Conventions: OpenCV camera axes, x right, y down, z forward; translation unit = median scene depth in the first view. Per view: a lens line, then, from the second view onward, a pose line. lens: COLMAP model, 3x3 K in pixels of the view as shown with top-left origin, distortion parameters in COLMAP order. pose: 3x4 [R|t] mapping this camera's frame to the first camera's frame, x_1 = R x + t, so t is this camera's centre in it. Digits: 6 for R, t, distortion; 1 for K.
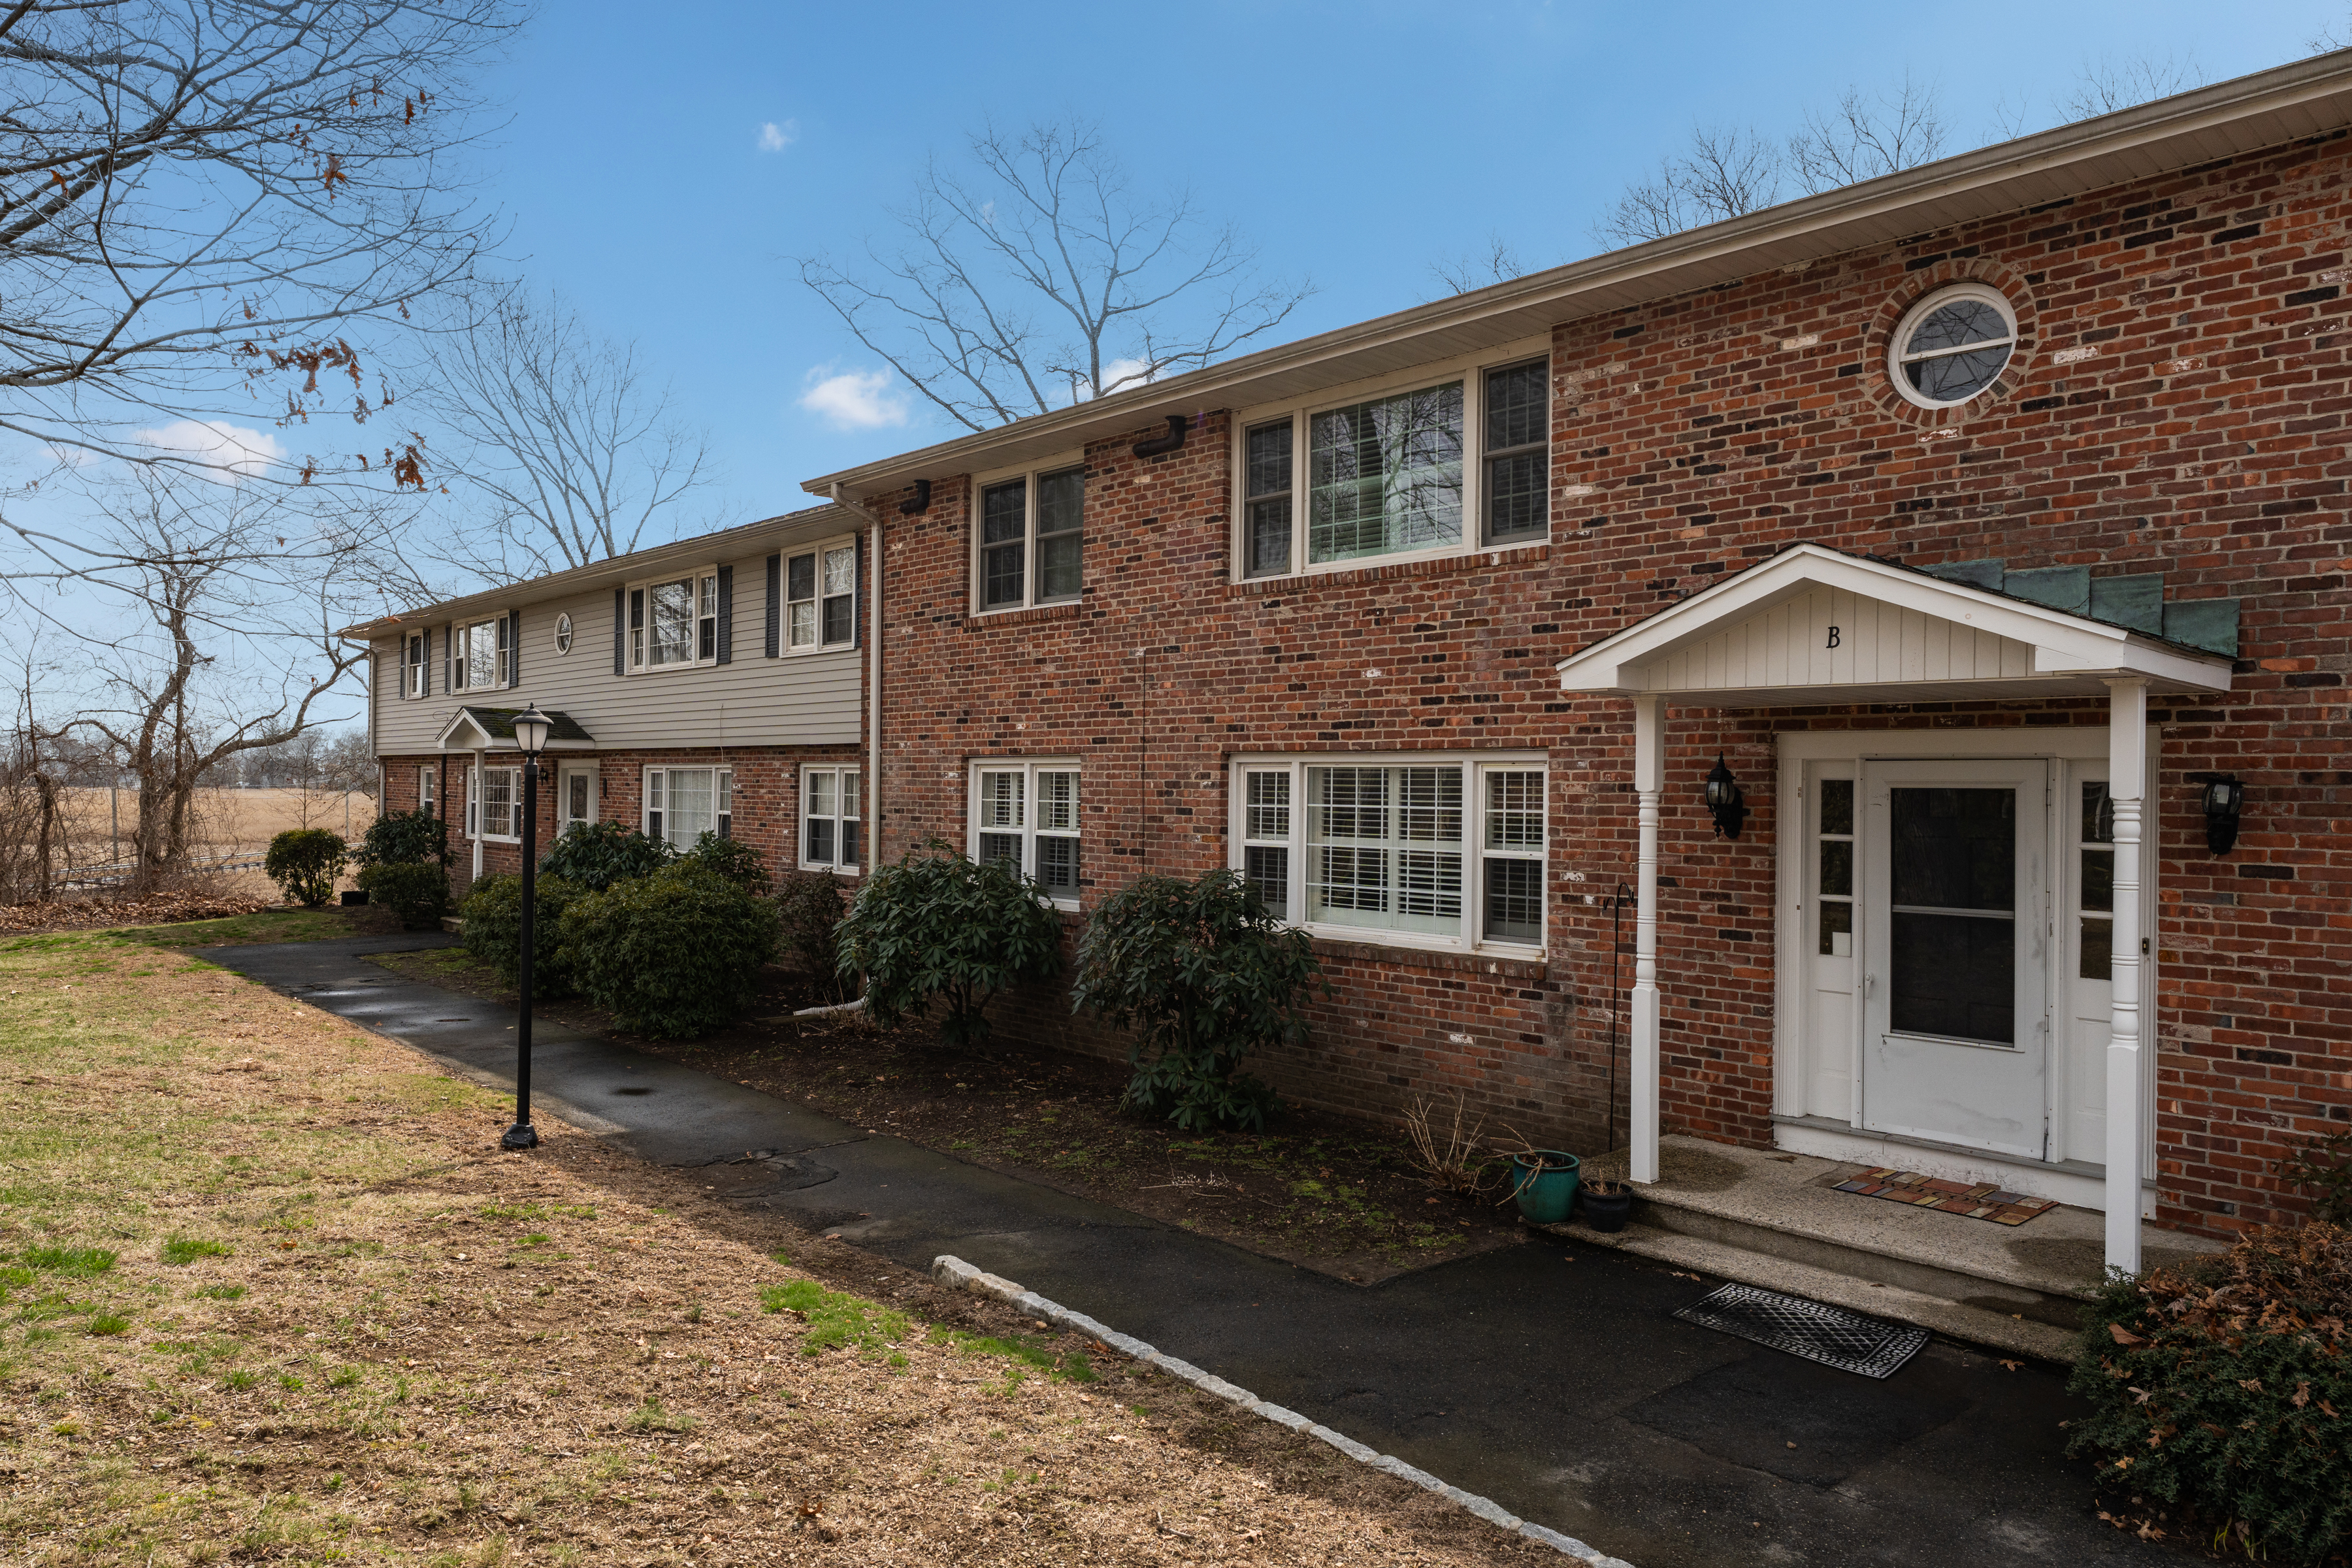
lens RADIAL K [[1301.1, 0, 1176.0], [0, 1301.1, 784.0], [0, 0, 1]] dist [0.000235, 0.000369]
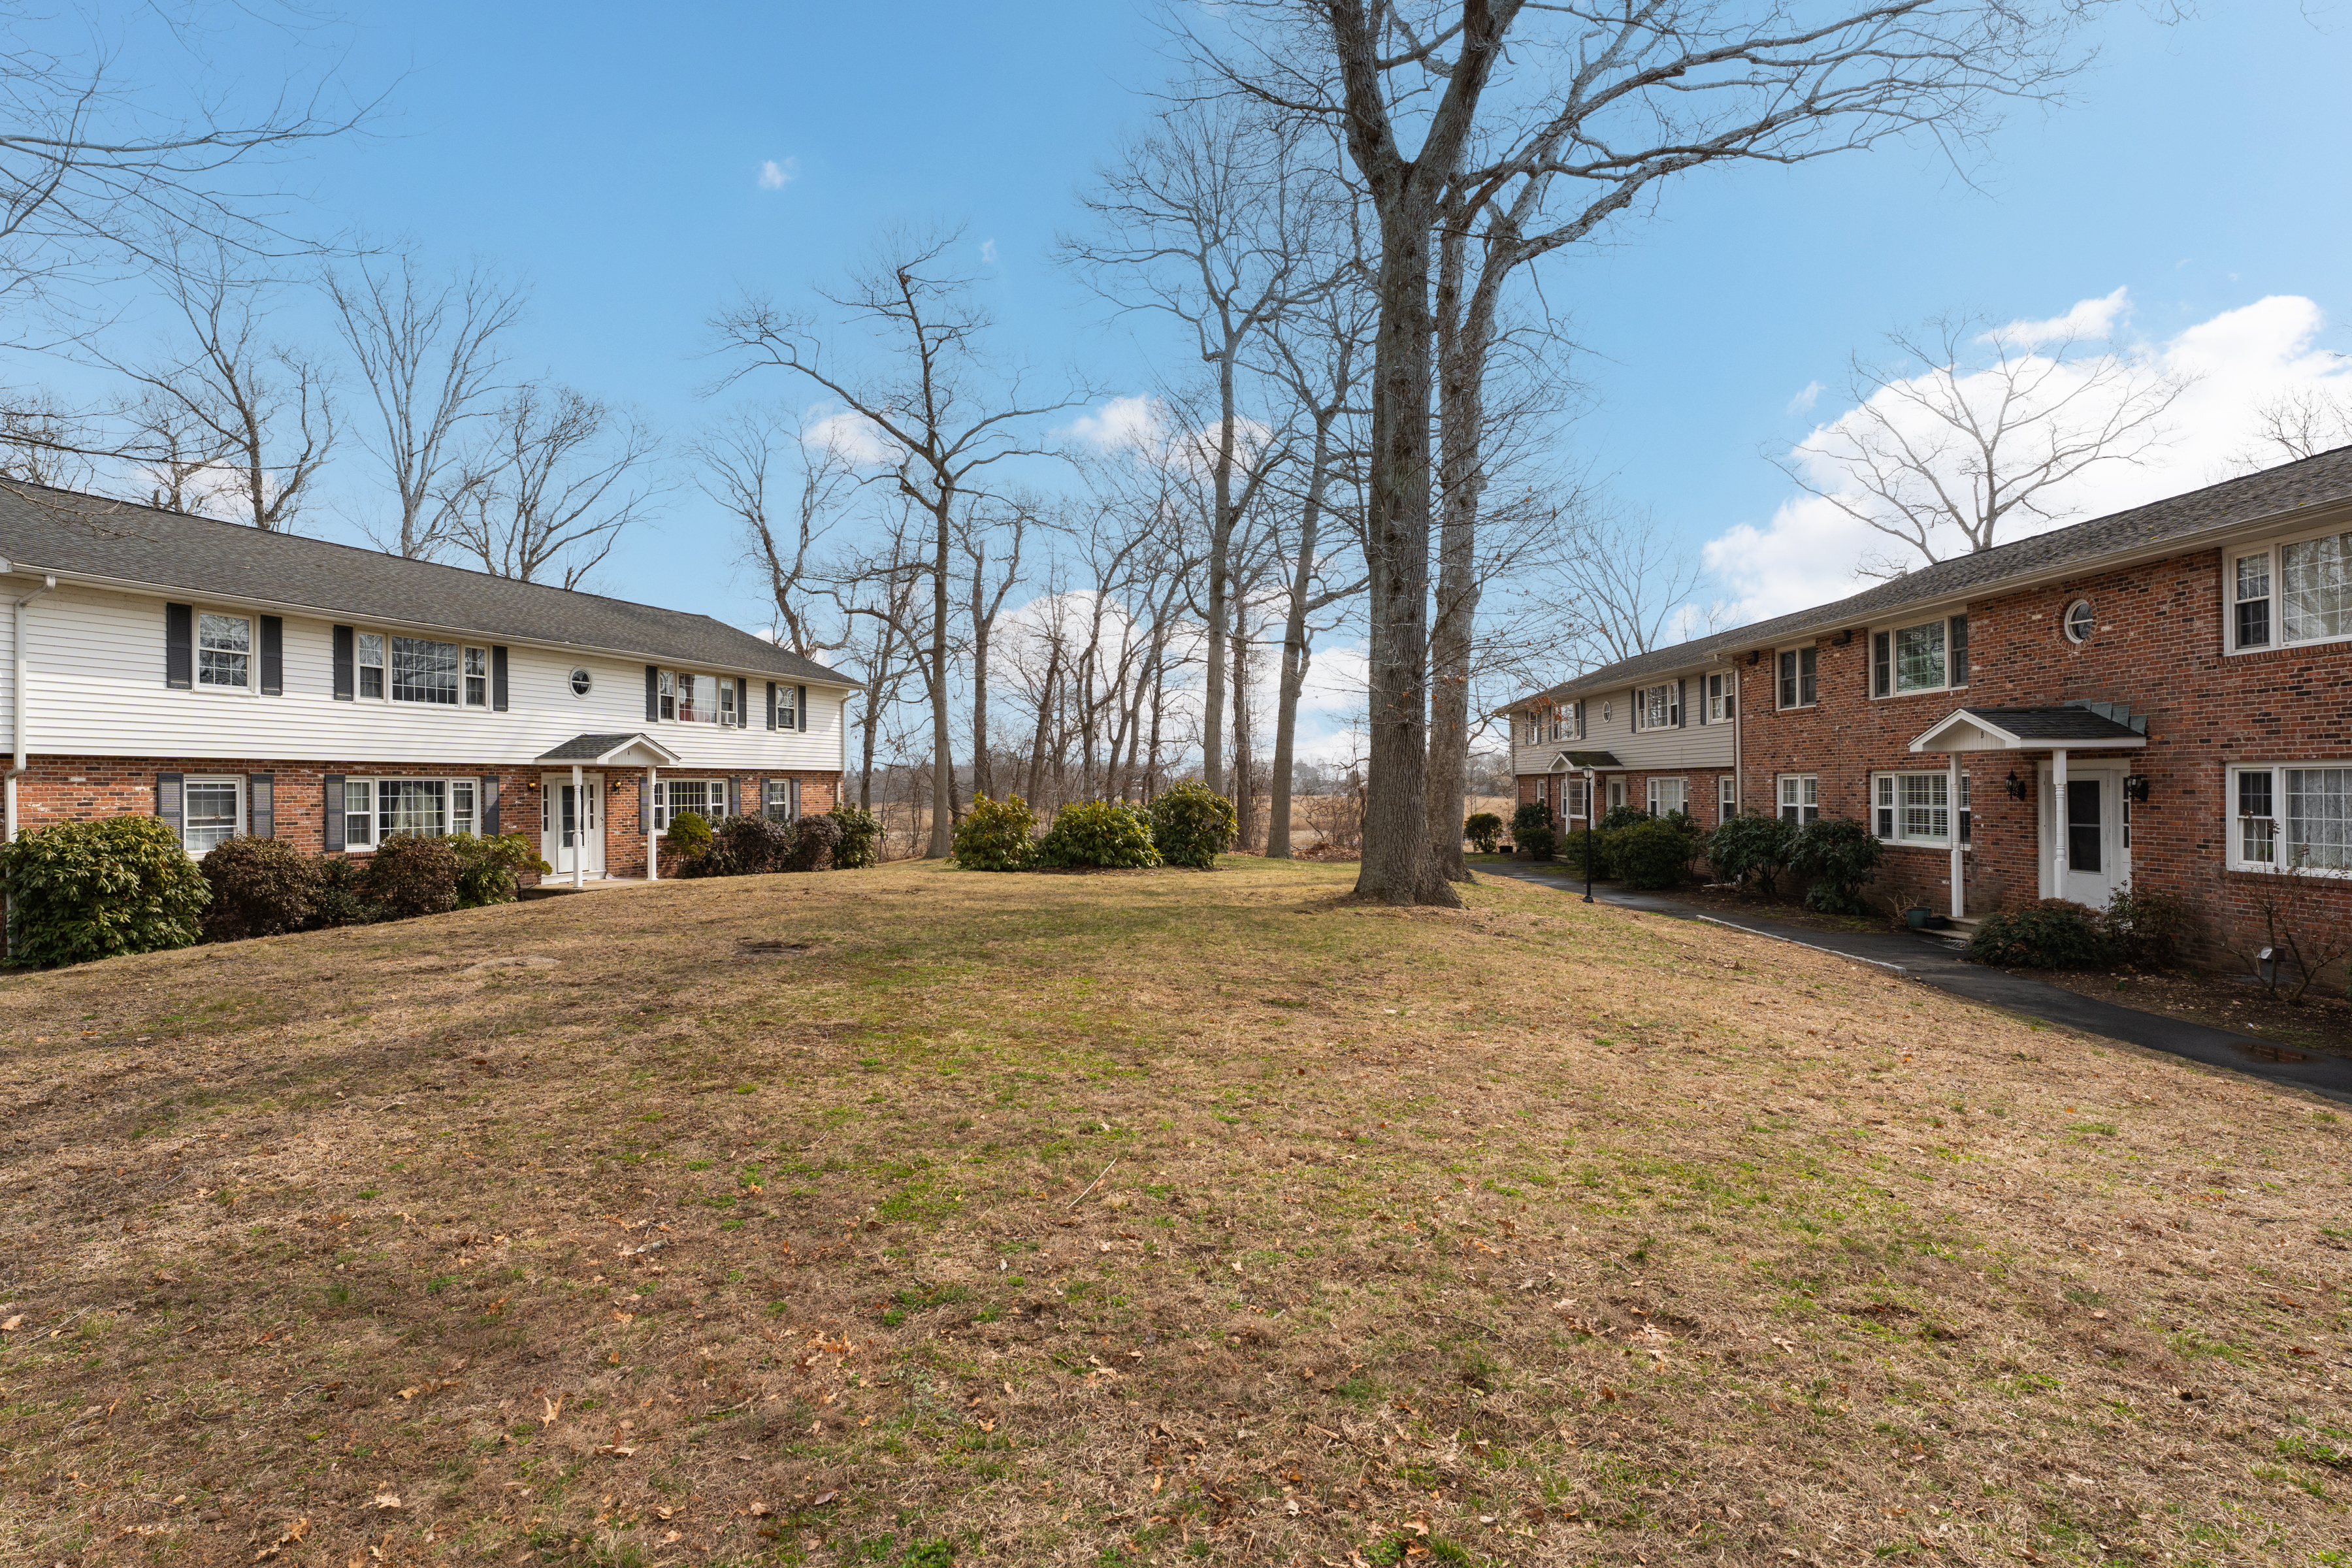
lens RADIAL K [[1046.7, 0, 1176.0], [0, 1046.7, 784.0], [0, 0, 1]] dist [-0.004792, -0.000198]
pose [[0.666060, -0.016424, -0.745717, 0.376471], [0.012671, 0.999862, -0.010704, 0.003553], [0.745790, -0.002320, 0.666177, -0.745348]]
